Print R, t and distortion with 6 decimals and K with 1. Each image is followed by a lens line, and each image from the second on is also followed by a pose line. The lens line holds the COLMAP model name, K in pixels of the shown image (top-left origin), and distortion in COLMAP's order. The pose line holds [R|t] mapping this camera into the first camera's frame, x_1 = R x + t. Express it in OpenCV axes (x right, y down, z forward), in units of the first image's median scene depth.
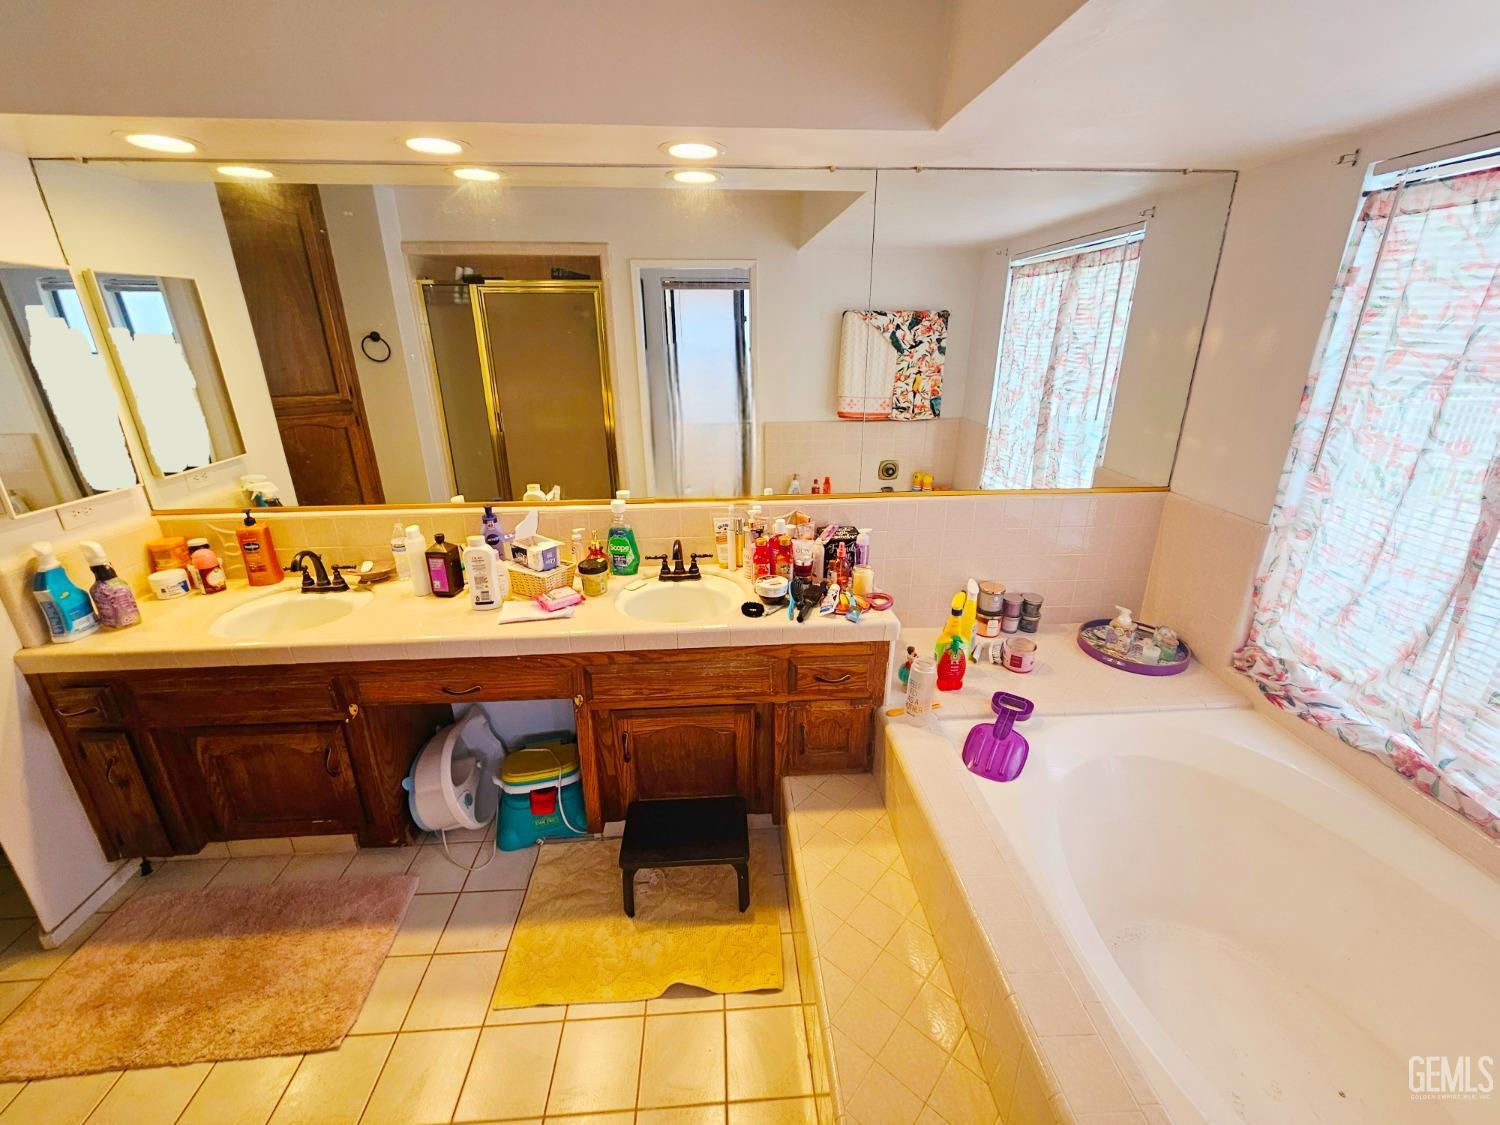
lens RADIAL K [[614.1, 0, 751.4], [0, 614.1, 568.0], [0, 0, 1]] dist [-0.002491, 0.000268]
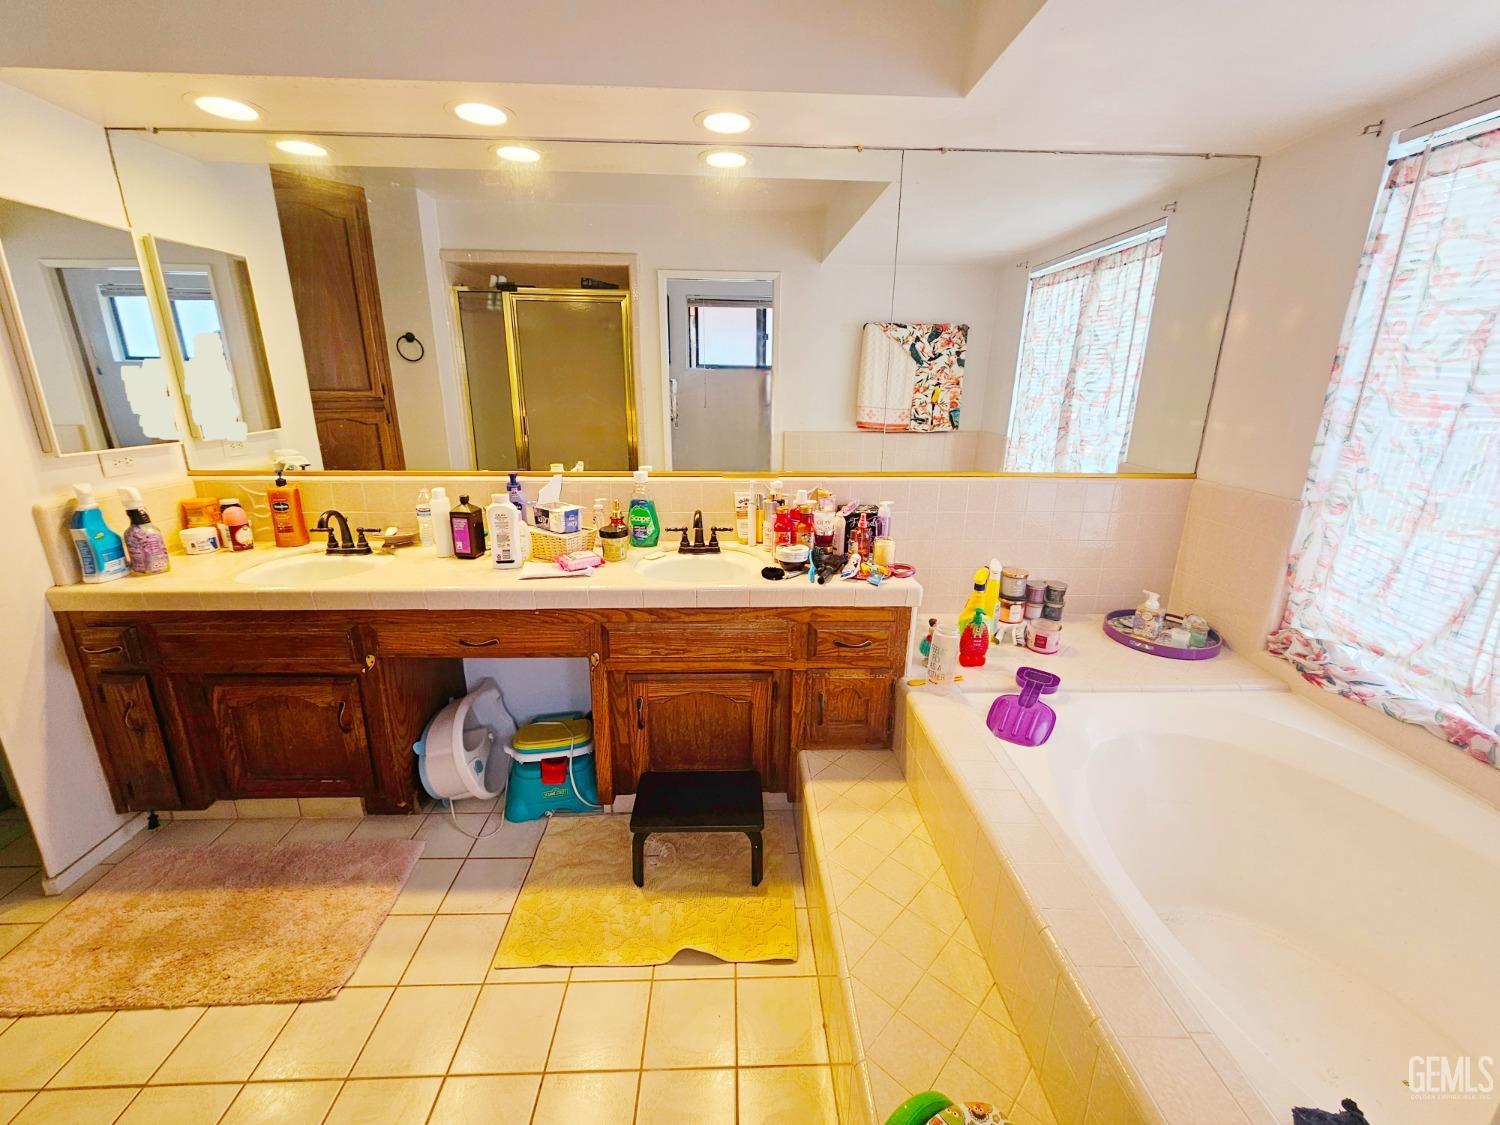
lens RADIAL K [[614.1, 0, 751.4], [0, 614.1, 557.8], [0, 0, 1]] dist [-0.002491, 0.000268]
pose [[0.999421, 0.024198, -0.023937, -0.009686], [-0.025640, 0.997754, -0.061886, 0.104414], [0.022386, 0.062464, 0.997796, 0.007727]]
